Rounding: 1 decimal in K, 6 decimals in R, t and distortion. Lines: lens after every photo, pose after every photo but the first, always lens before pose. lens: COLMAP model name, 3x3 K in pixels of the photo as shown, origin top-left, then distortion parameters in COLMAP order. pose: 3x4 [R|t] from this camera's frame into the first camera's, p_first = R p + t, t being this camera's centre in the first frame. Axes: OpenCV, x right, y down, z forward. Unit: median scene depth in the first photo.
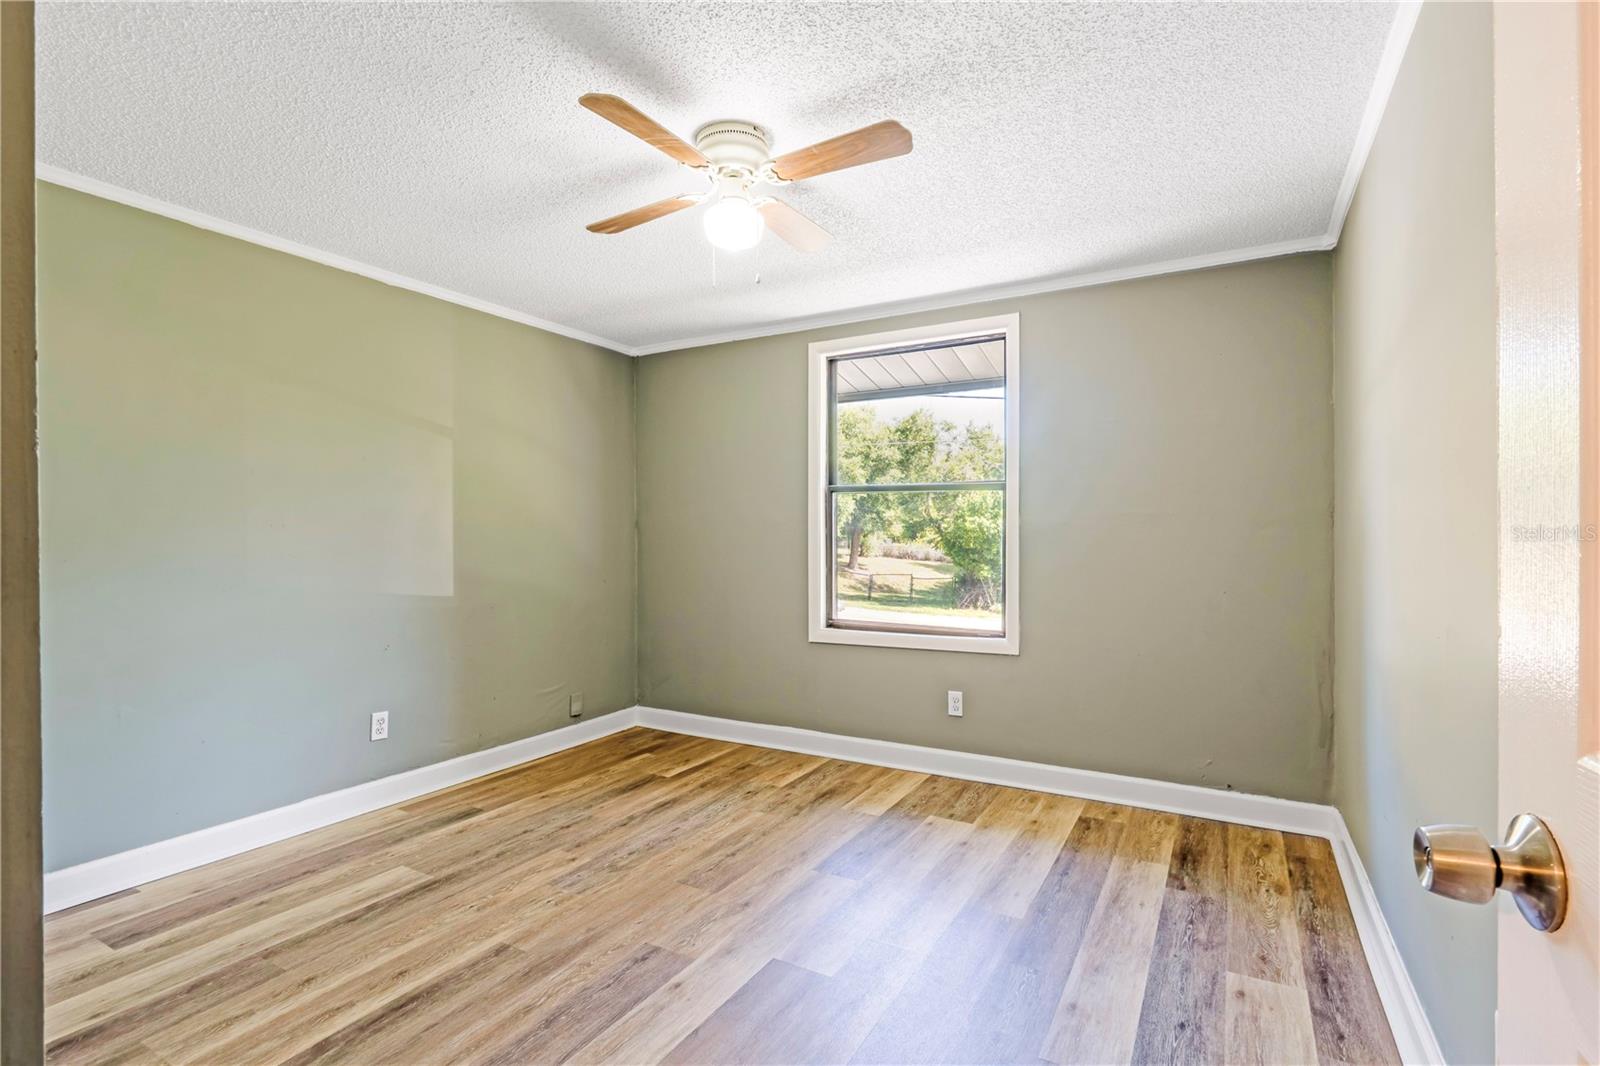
lens RADIAL K [[757.7, 0, 798.6], [0, 757.7, 533.8], [0, 0, 1]] dist [0.003854, -0.000596]
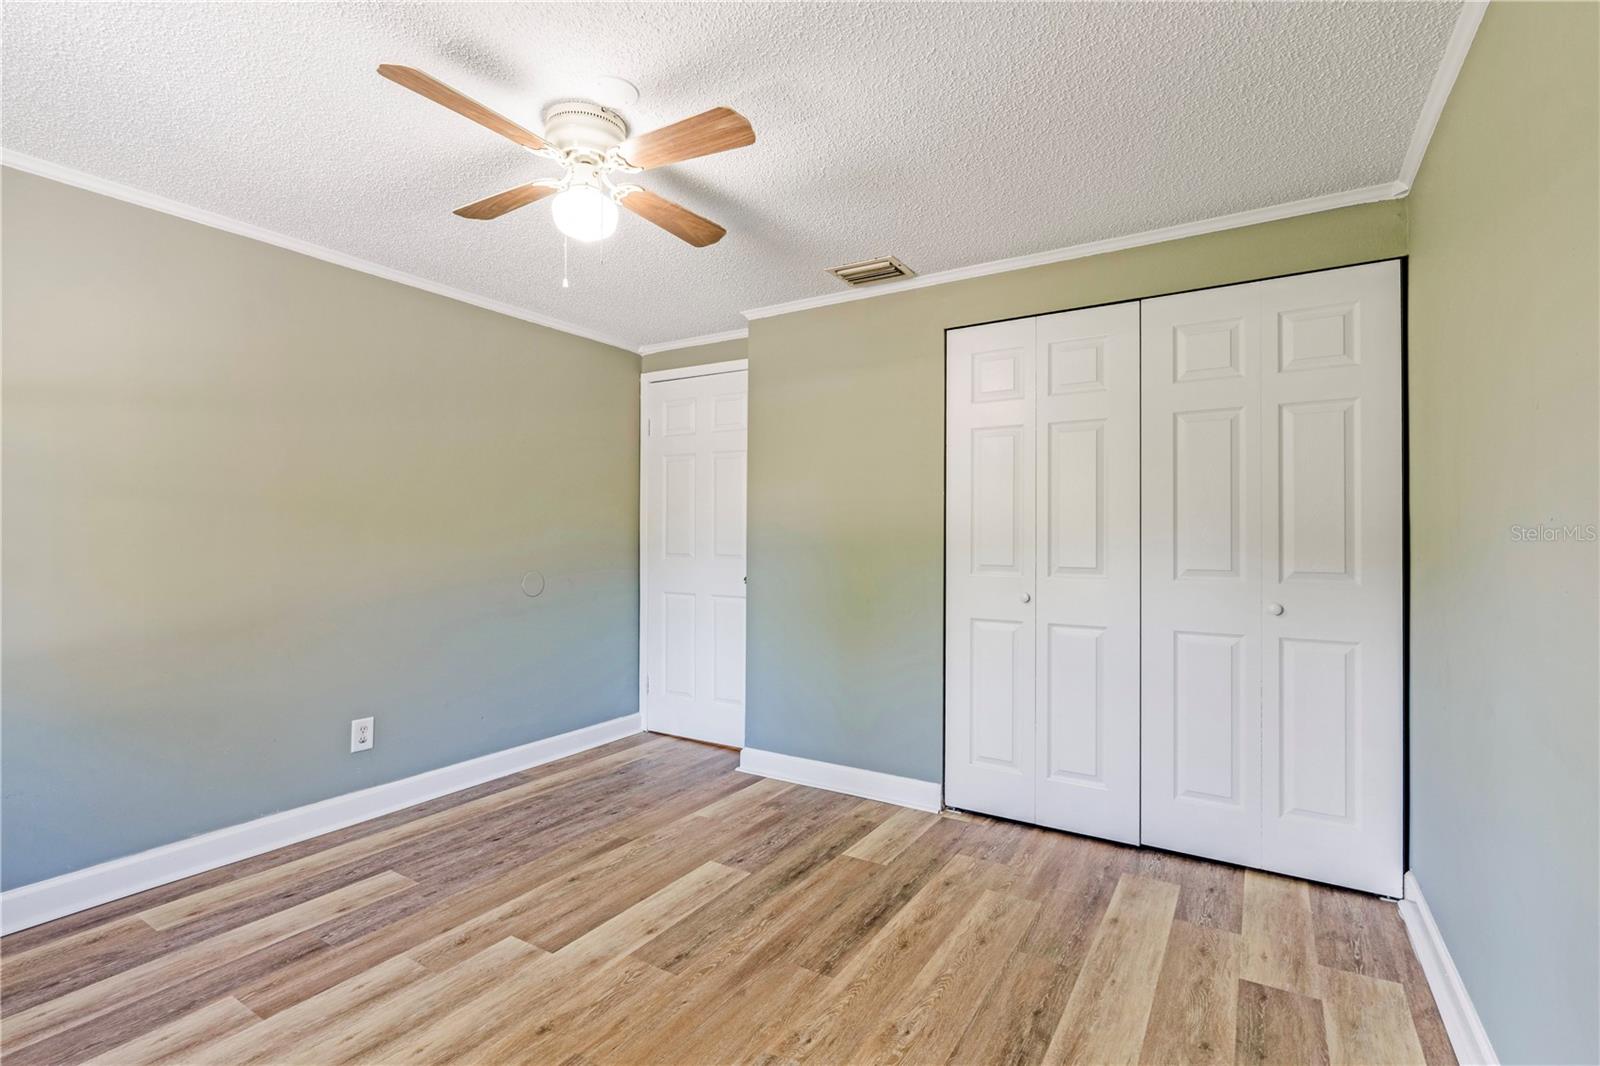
lens RADIAL K [[757.7, 0, 801.3], [0, 757.7, 535.5], [0, 0, 1]] dist [0.003854, -0.000596]
pose [[-0.999029, 0.002139, 0.043998, -0.415268], [0.002017, 0.999994, -0.002824, 0.003865], [-0.044004, -0.002733, -0.999028, 2.020212]]
